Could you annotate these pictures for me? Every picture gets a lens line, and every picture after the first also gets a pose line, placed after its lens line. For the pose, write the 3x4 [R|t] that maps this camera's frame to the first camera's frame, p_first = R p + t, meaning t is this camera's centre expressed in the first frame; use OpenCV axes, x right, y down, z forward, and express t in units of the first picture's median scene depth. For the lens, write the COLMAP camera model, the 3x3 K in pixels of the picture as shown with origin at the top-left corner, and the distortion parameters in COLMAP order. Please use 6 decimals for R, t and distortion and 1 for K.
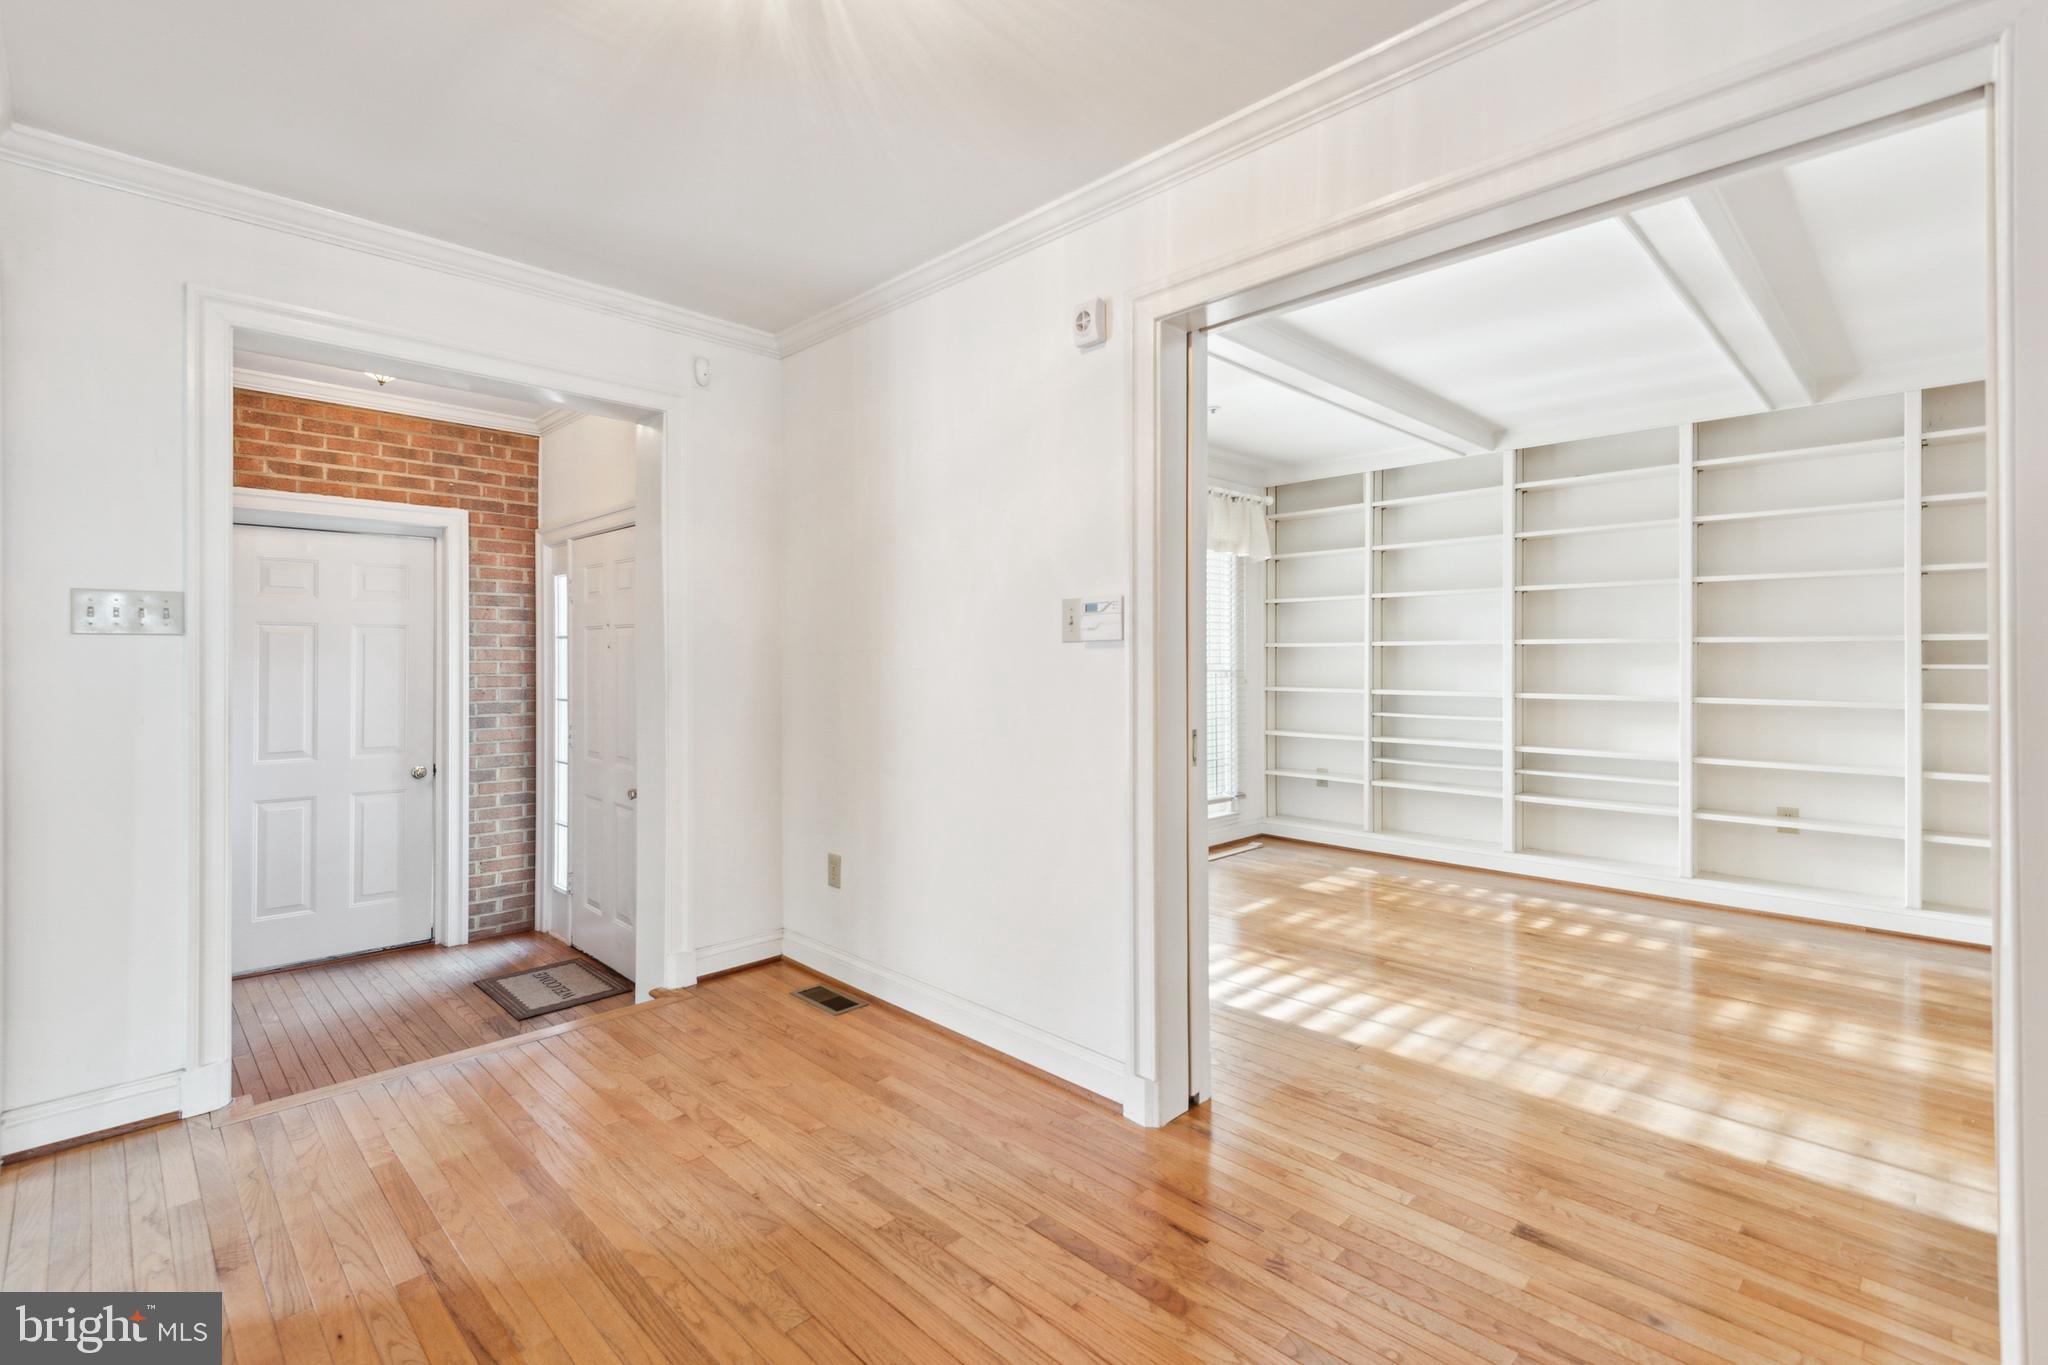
lens RADIAL K [[938.0, 0, 1032.6], [0, 938.0, 668.1], [0, 0, 1]] dist [0.011125, -0.002353]
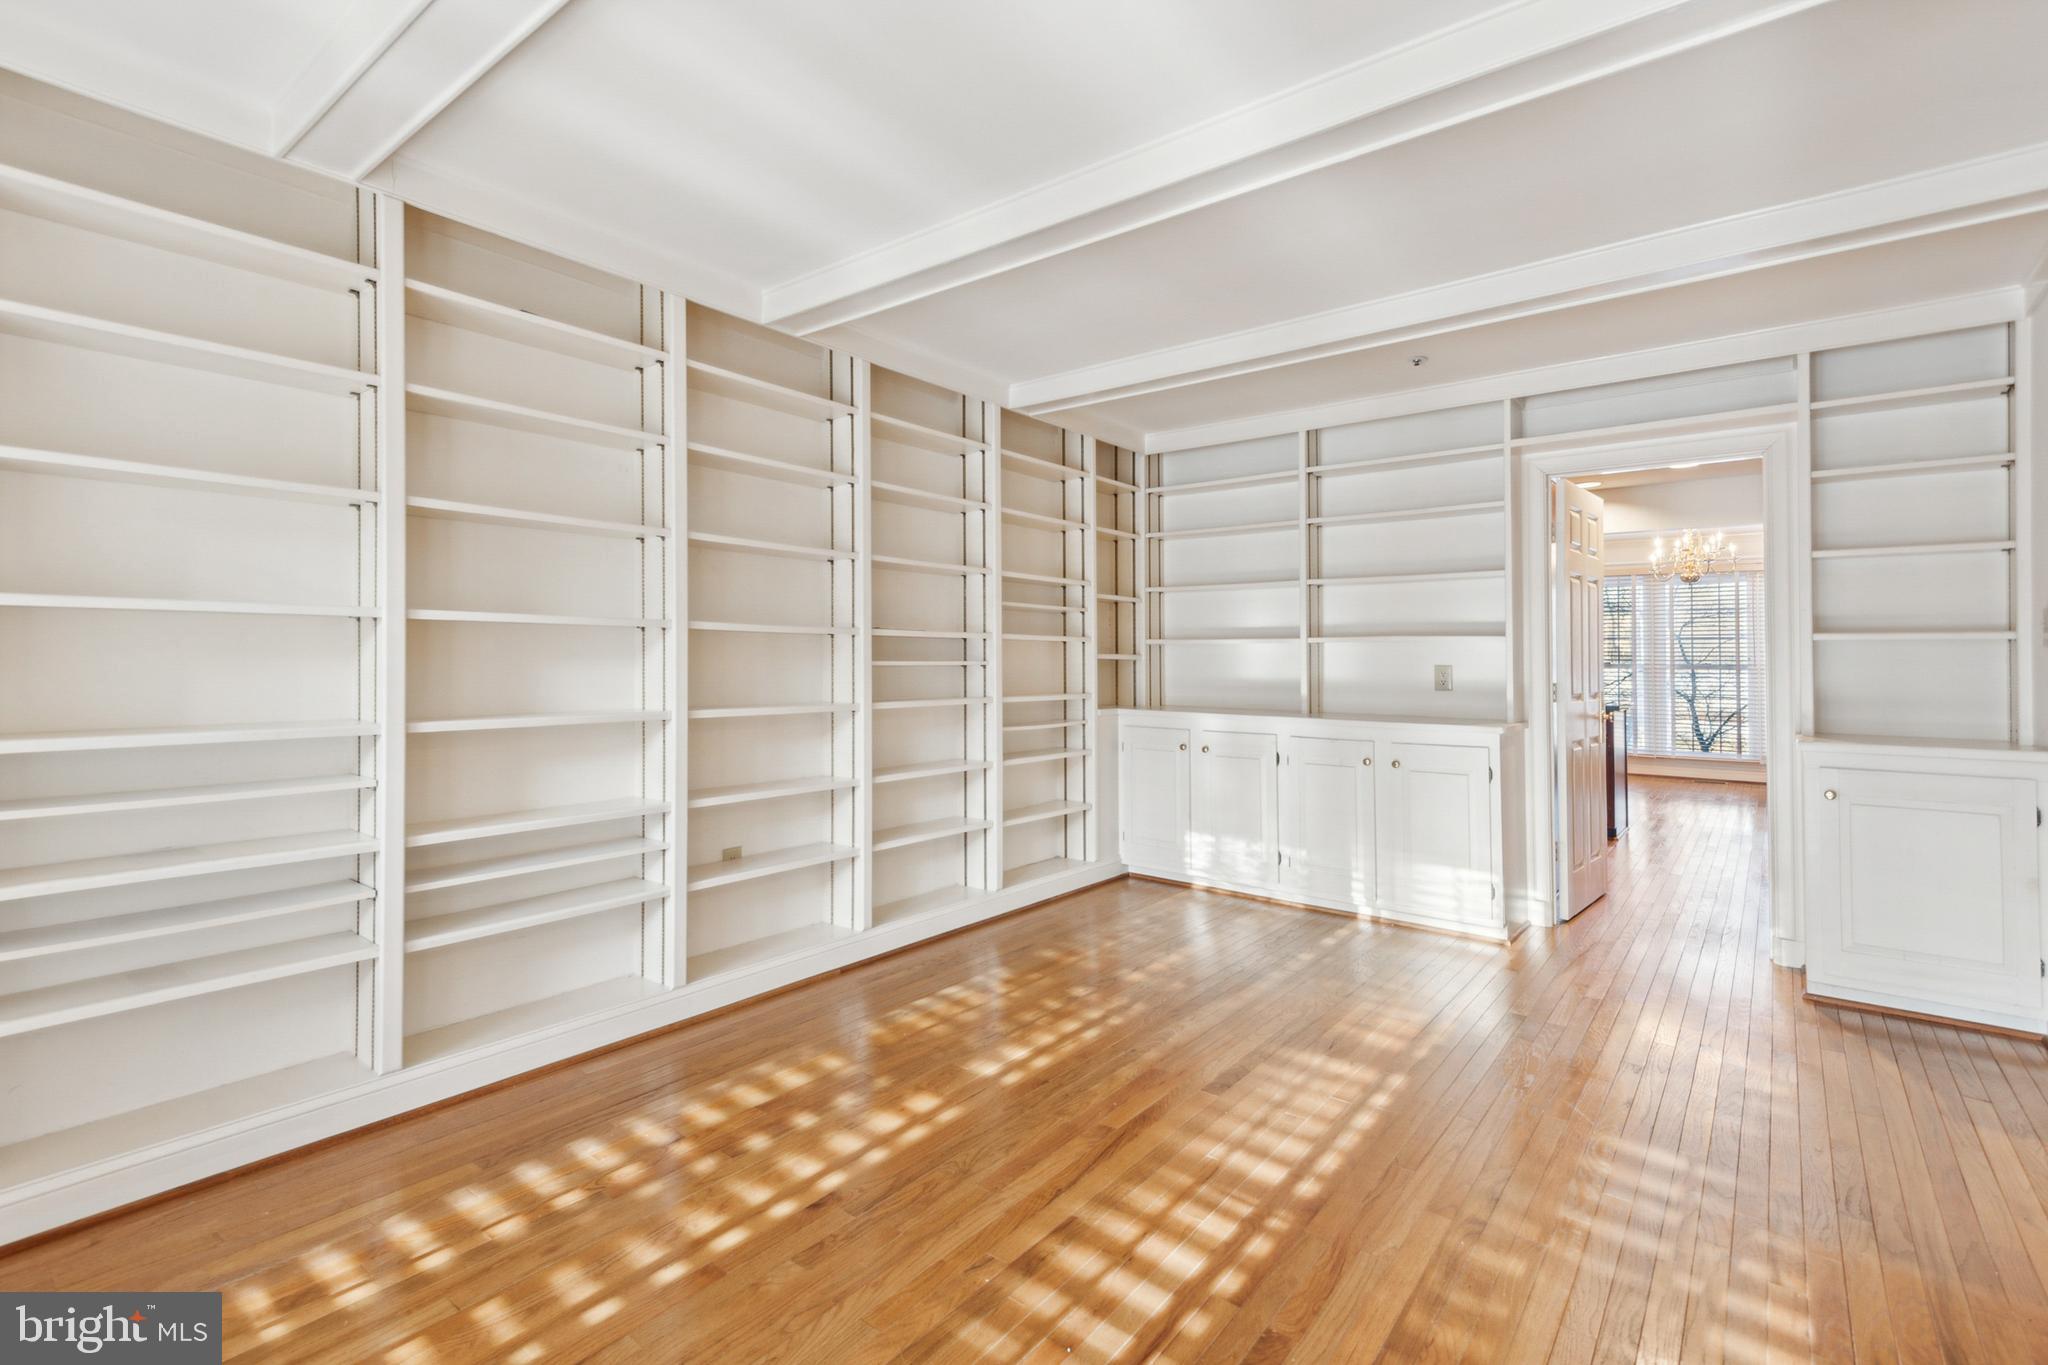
lens RADIAL K [[938.0, 0, 1052.6], [0, 938.0, 654.8], [0, 0, 1]] dist [0.011125, -0.002353]
pose [[-0.133495, 0.009330, 0.991006, 0.007240], [0.007237, 0.999938, -0.008439, -0.000348], [-0.991023, 0.006045, -0.133555, 0.833084]]
